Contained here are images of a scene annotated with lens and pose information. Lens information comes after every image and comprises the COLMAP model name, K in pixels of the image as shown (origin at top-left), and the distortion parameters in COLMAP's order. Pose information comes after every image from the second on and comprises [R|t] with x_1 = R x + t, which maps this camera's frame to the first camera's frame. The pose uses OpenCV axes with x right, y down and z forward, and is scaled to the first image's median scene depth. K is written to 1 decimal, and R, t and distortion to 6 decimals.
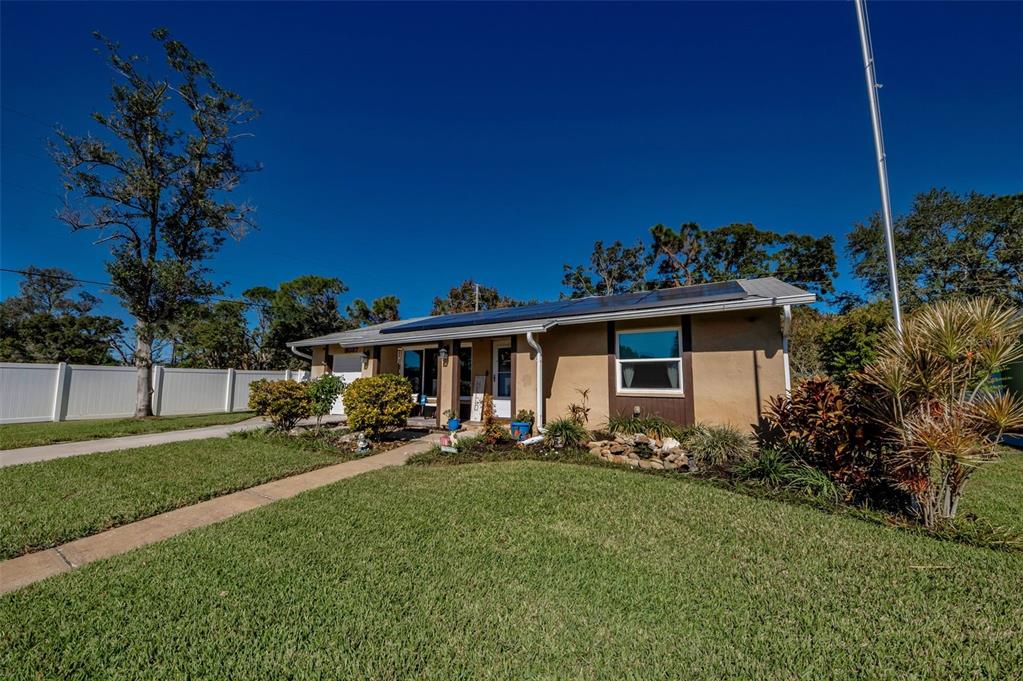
lens RADIAL K [[364.1, 0, 510.7], [0, 364.1, 336.2], [0, 0, 1]] dist [0.000650, -0.000127]
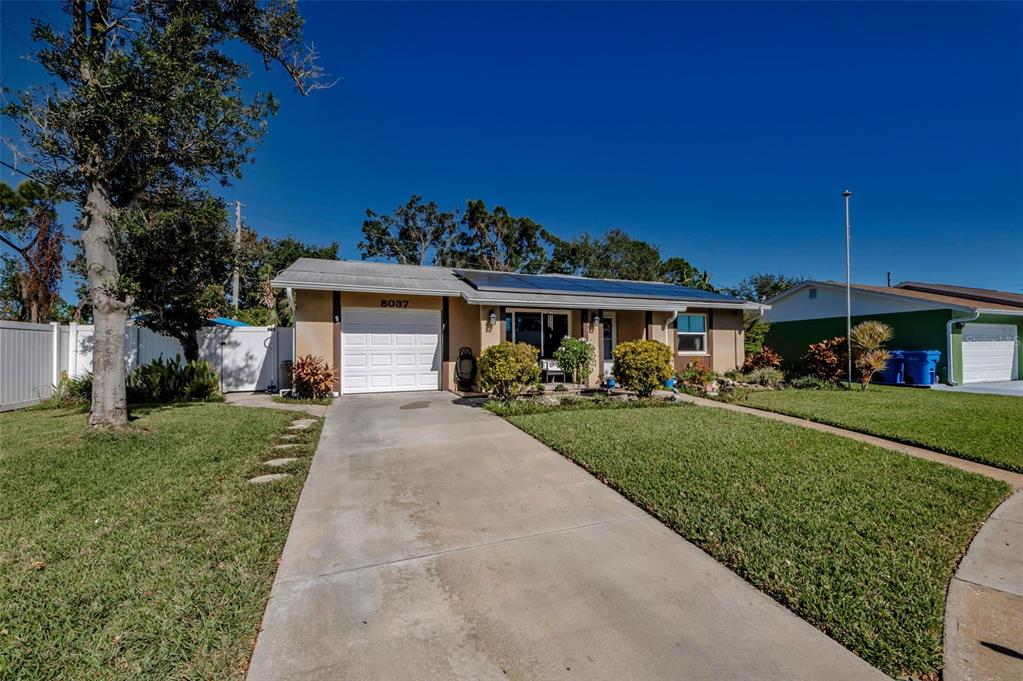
lens RADIAL K [[424.9, 0, 511.0], [0, 424.9, 343.8], [0, 0, 1]] dist [-0.000016, -0.000074]
pose [[0.599880, 0.008999, 0.800039, -1.502029], [-0.085849, 0.994888, 0.053180, 0.076323], [-0.795471, -0.100584, 0.597586, 0.508605]]
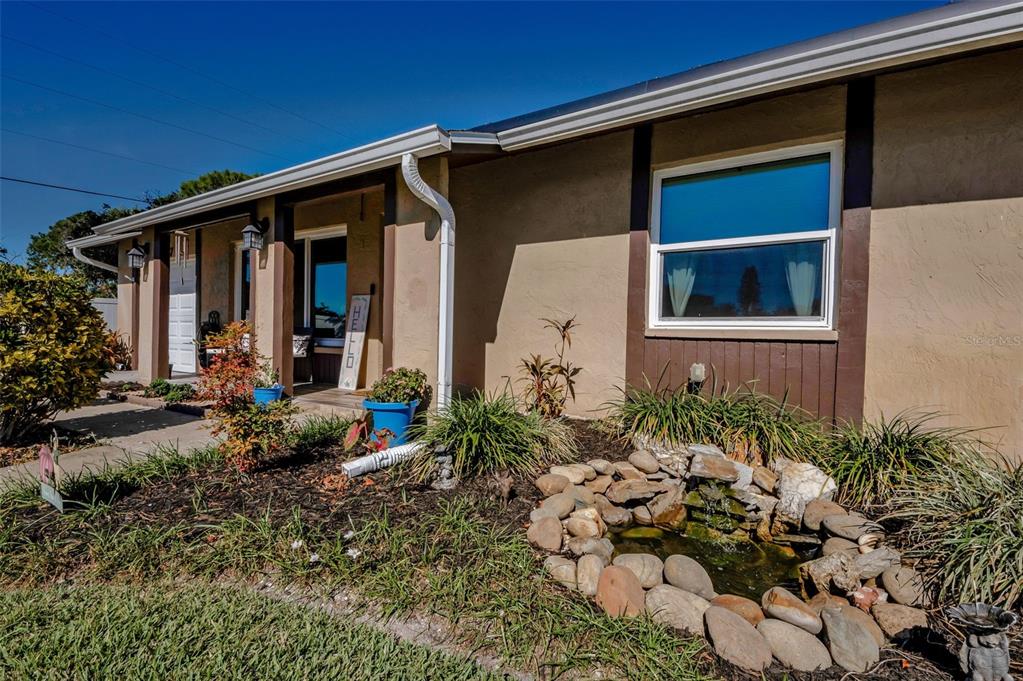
lens RADIAL K [[471.2, 0, 518.9], [0, 471.2, 334.5], [0, 0, 1]] dist [0.001301, -0.000071]
pose [[0.999750, 0.013693, -0.017655, 0.162196], [-0.011265, 0.991325, 0.130947, 0.096652], [0.019295, -0.130716, 0.991232, 0.494798]]
